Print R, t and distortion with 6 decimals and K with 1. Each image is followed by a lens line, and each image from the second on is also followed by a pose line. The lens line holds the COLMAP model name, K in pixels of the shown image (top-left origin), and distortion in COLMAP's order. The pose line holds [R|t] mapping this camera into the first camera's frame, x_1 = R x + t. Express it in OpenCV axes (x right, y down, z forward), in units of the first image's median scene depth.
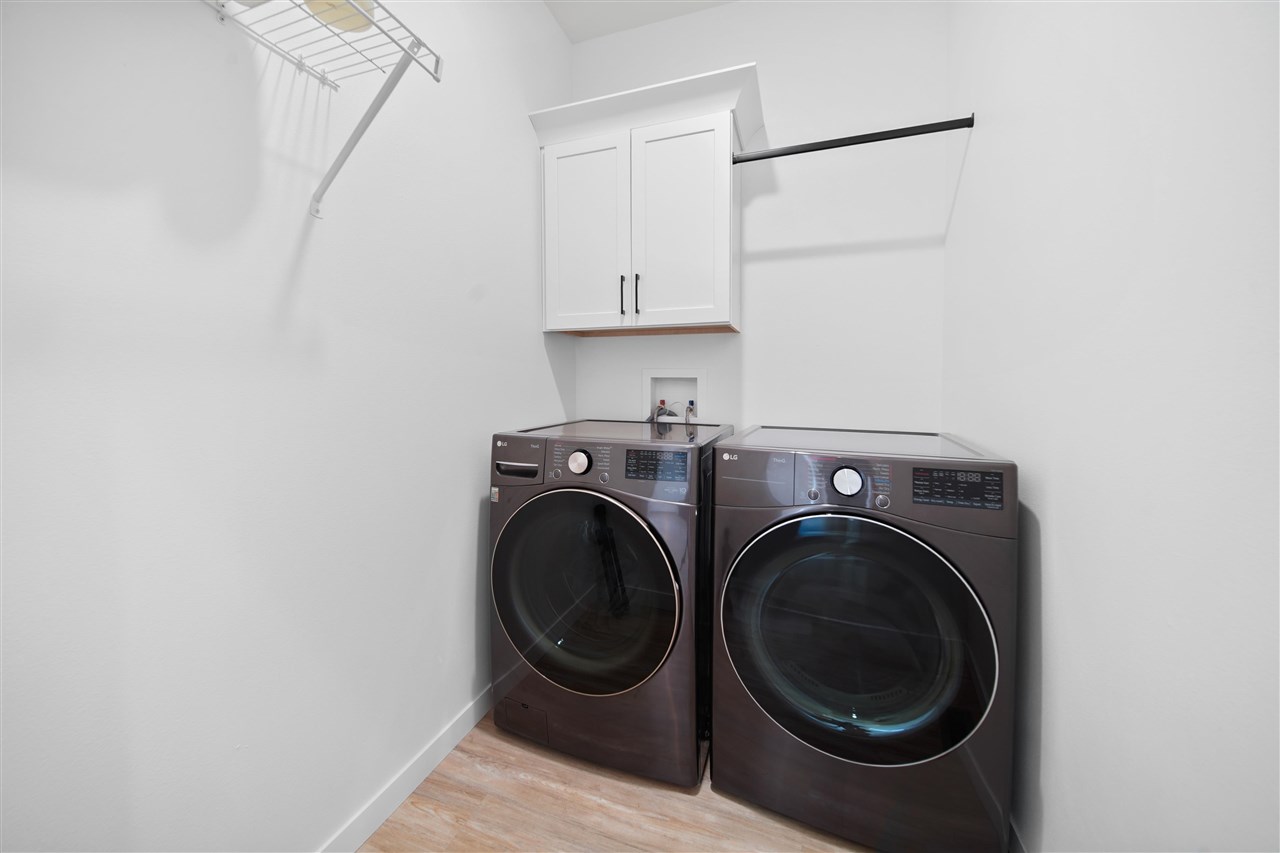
lens RADIAL K [[455.1, 0, 637.7], [0, 455.1, 393.8], [0, 0, 1]] dist [0.000847, -0.001046]
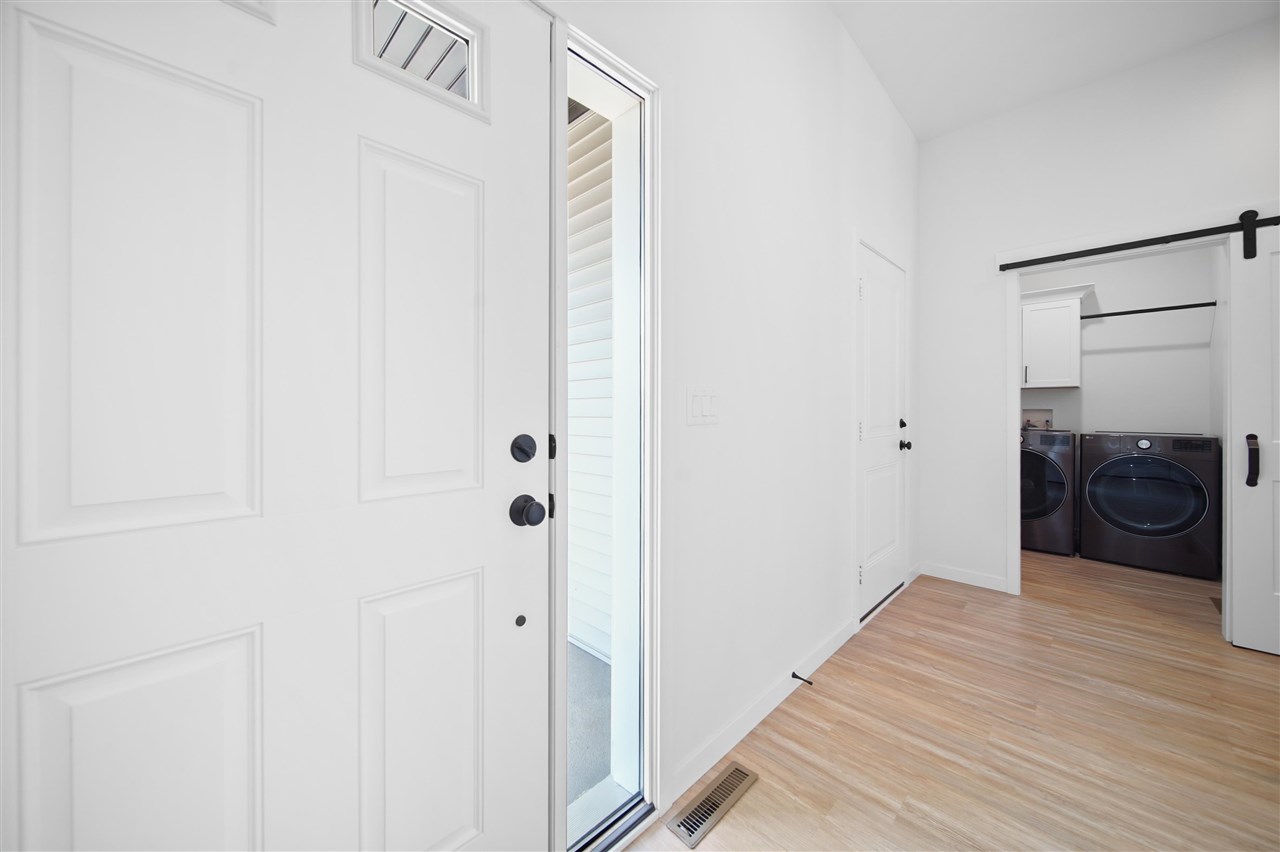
lens RADIAL K [[455.1, 0, 640.9], [0, 455.1, 414.3], [0, 0, 1]] dist [0.000847, -0.001046]
pose [[0.904369, -0.001335, -0.426750, -0.998731], [-0.004784, 0.999901, -0.013268, 0.037110], [0.426725, 0.014040, 0.904272, -2.478350]]
